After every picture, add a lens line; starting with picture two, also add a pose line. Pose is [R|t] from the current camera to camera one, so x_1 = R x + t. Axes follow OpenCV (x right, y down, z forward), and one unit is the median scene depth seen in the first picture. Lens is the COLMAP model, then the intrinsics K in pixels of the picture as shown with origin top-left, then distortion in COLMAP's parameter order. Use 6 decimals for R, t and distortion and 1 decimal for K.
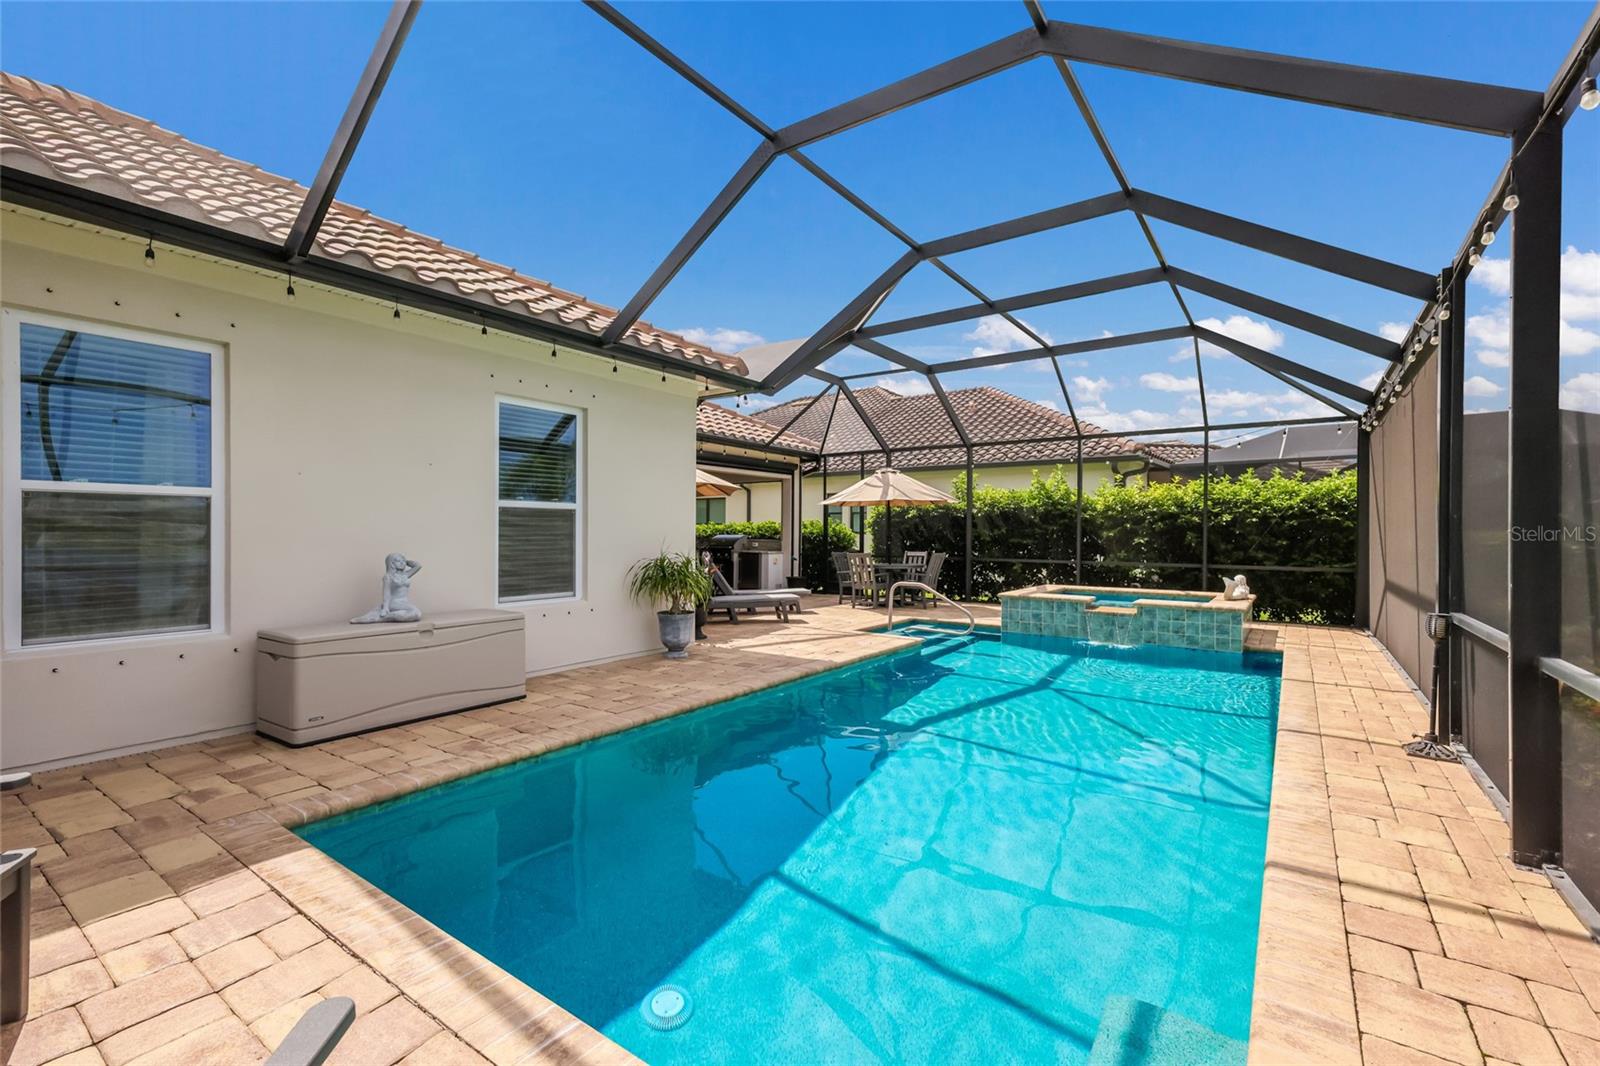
lens RADIAL K [[686.4, 0, 799.1], [0, 686.4, 543.5], [0, 0, 1]] dist [0.011748, 0.000959]
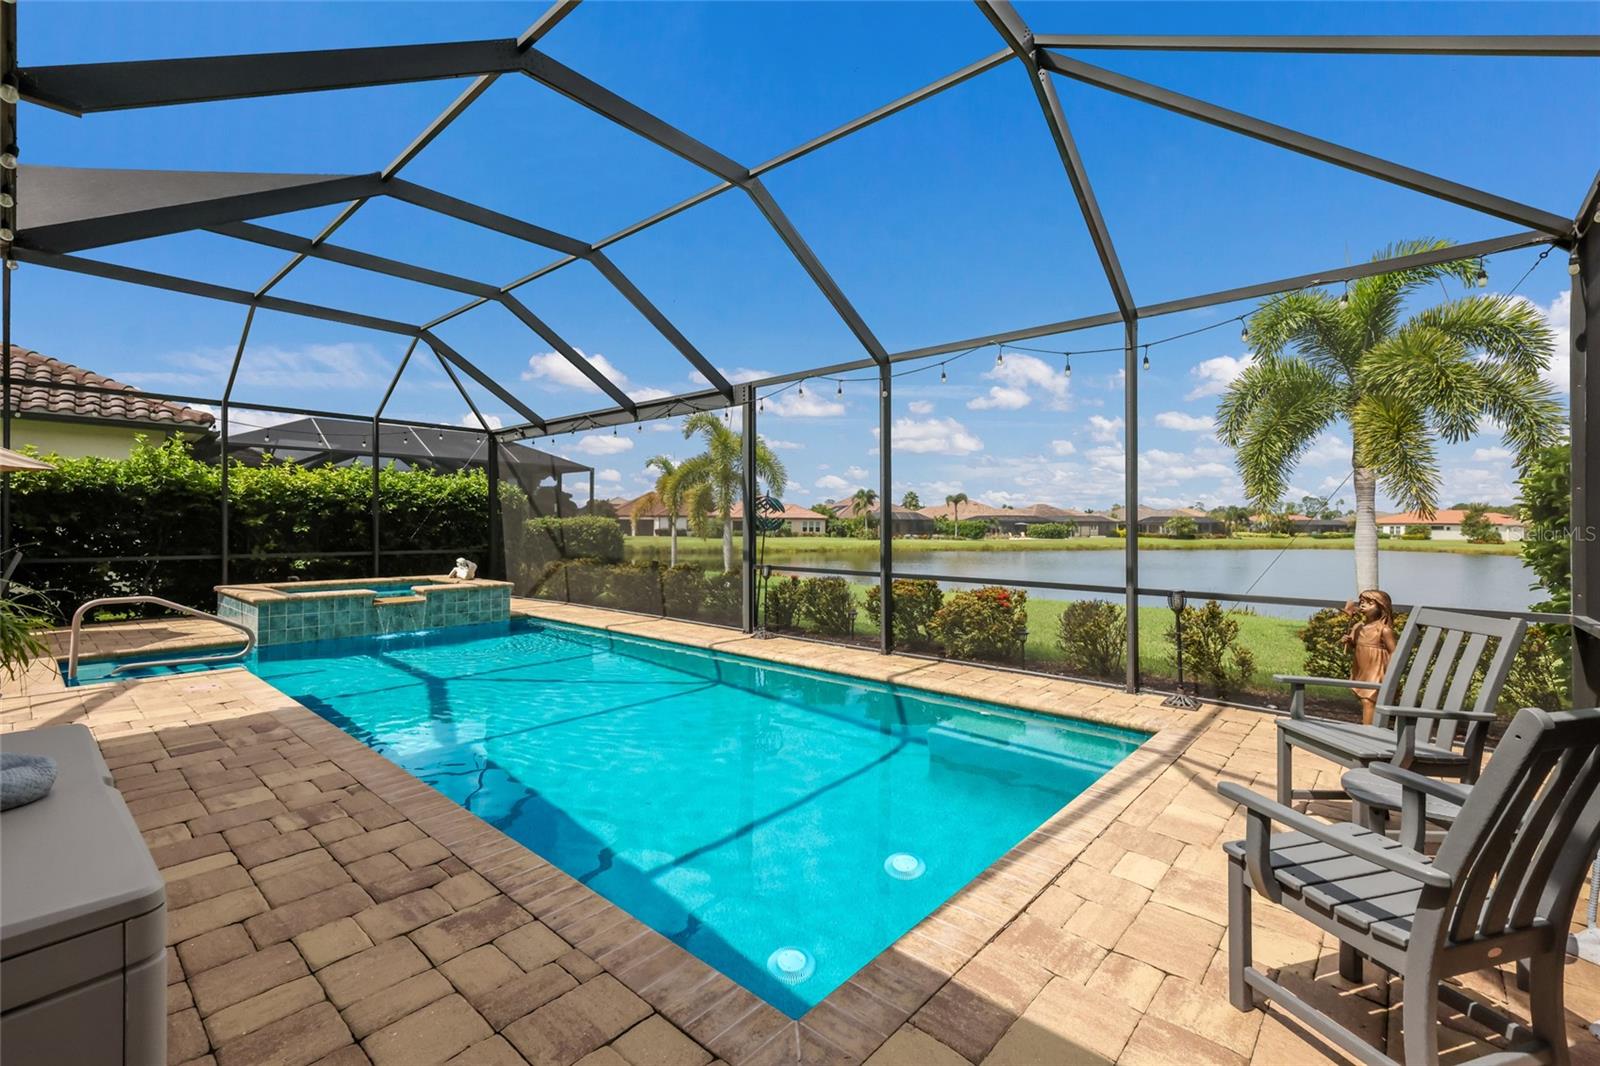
lens RADIAL K [[686.4, 0, 799.1], [0, 686.4, 543.5], [0, 0, 1]] dist [0.011748, 0.000959]
pose [[0.114226, -0.032378, 0.992927, -0.443851], [0.011358, 0.999446, 0.031284, -0.008215], [-0.993390, 0.007704, 0.114531, 0.309237]]
